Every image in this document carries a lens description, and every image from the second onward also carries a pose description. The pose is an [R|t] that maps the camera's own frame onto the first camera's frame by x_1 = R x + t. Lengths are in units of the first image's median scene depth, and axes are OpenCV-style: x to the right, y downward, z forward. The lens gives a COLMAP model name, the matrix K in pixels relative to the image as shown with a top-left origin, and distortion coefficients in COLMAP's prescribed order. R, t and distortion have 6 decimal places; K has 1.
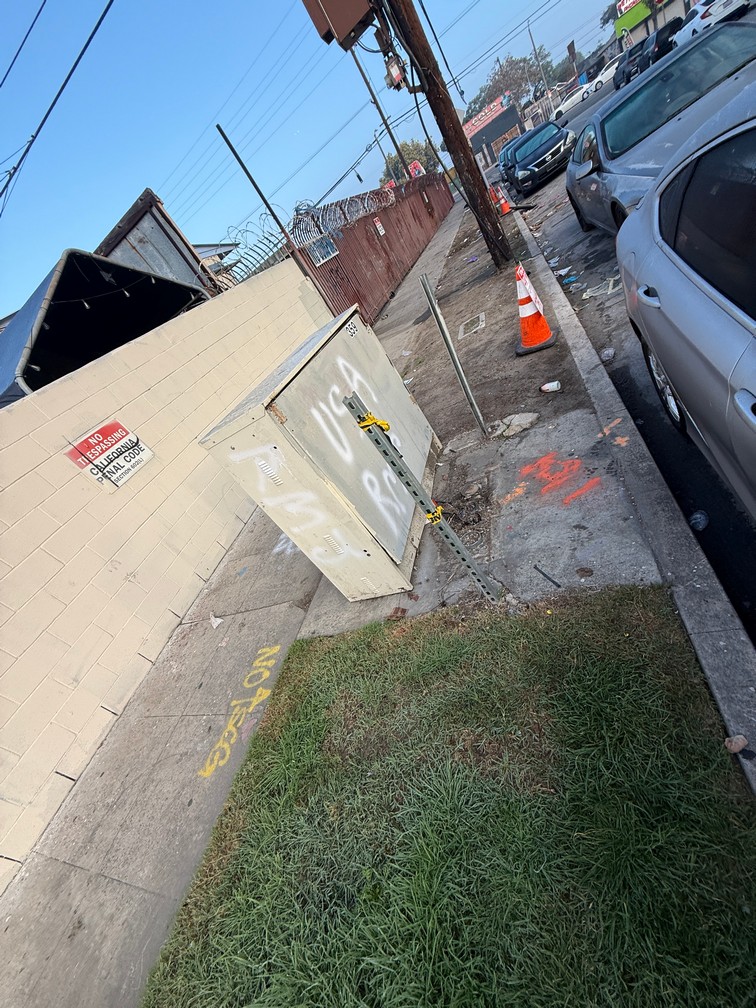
lens RADIAL K [[393.2, 0, 378.0], [0, 393.2, 504.0], [0, 0, 1]] dist [0.002117, 0.000081]
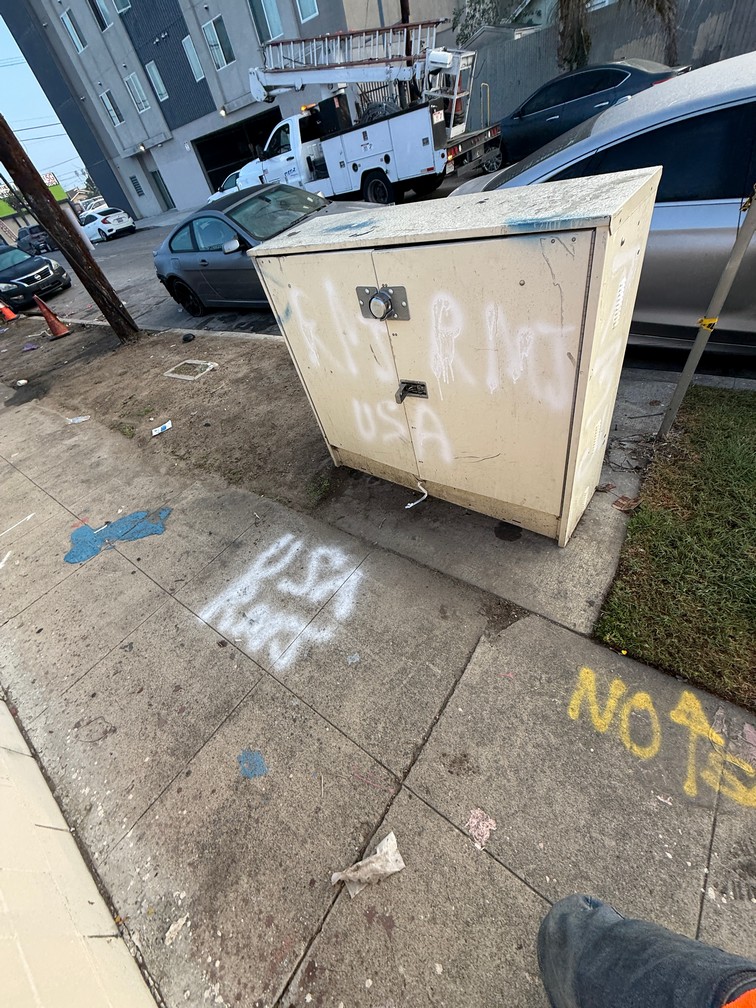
lens RADIAL K [[393.2, 0, 378.0], [0, 393.2, 504.0], [0, 0, 1]] dist [0.002117, 0.000081]
pose [[0.422574, -0.212128, 0.881154, -0.604055], [0.483428, 0.875129, -0.021159, 0.015592], [-0.766635, 0.434916, 0.472355, 0.624334]]
